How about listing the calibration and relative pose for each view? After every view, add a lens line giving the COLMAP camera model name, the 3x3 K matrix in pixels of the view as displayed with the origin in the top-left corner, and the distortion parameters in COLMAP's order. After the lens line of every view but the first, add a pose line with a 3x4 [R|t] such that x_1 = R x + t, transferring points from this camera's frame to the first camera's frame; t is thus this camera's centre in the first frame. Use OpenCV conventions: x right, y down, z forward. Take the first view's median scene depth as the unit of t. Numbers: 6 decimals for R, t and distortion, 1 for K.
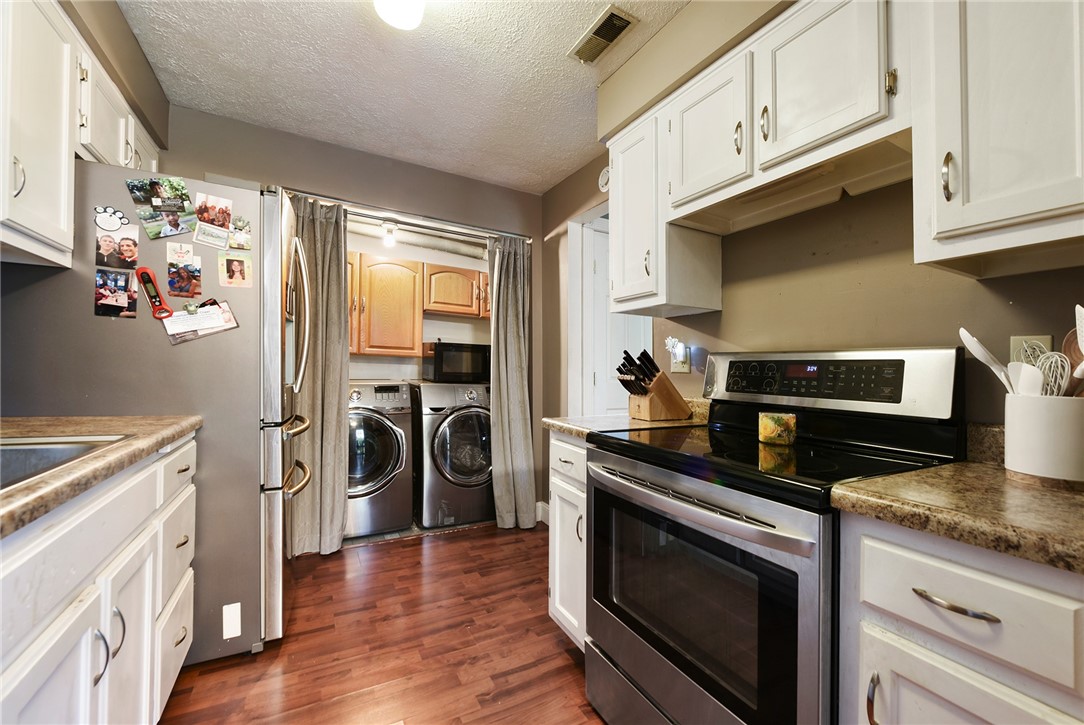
lens RADIAL K [[437.1, 0, 547.8], [0, 437.1, 358.7], [0, 0, 1]] dist [0.006560, -0.002553]
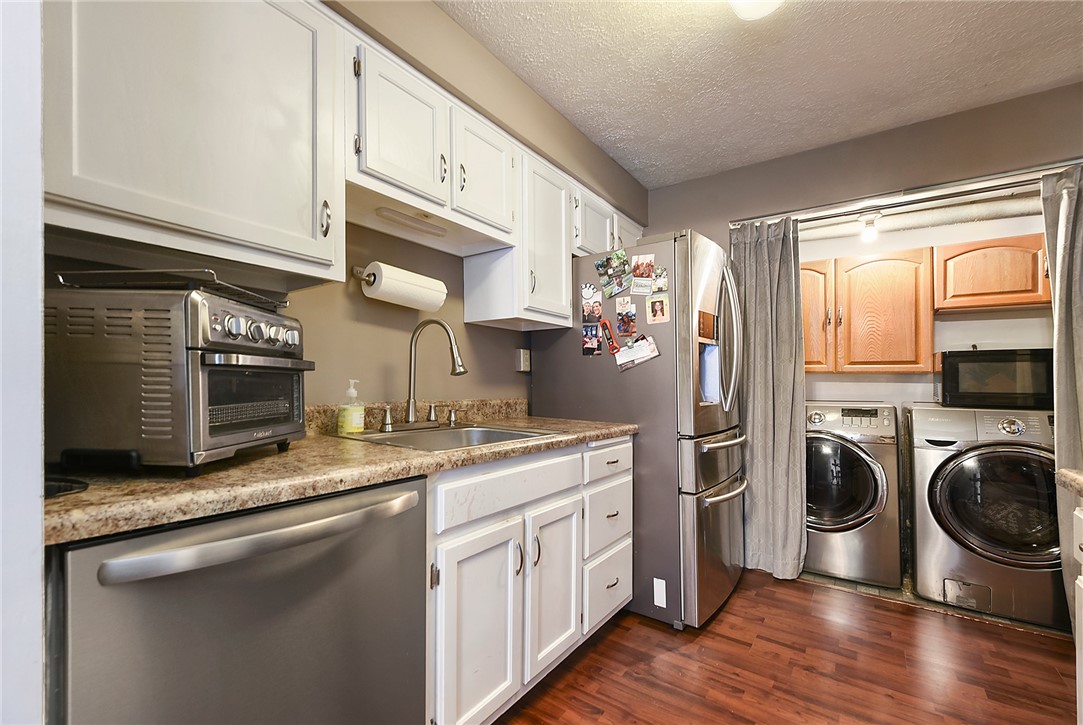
lens RADIAL K [[436.7, 0, 532.9], [0, 436.7, 379.8], [0, 0, 1]] dist [0.006560, -0.002553]
pose [[0.438455, -0.030744, -0.898227, 0.234308], [0.028772, 0.999383, -0.020162, 0.011498], [0.898293, -0.017004, 0.439069, 0.140000]]
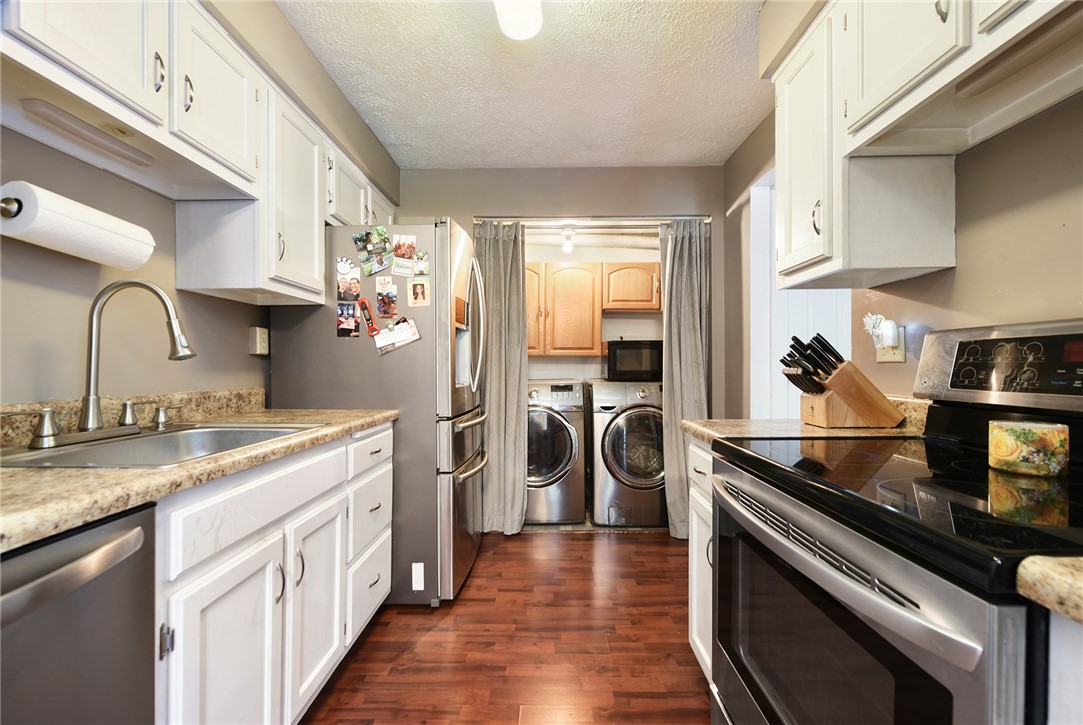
lens RADIAL K [[436.7, 0, 535.8], [0, 436.7, 366.2], [0, 0, 1]] dist [0.006560, -0.002553]
pose [[0.866326, -0.033578, -0.498349, 0.173227], [0.043644, 0.999011, 0.008558, 0.007922], [0.497569, -0.029164, 0.866934, 0.097141]]
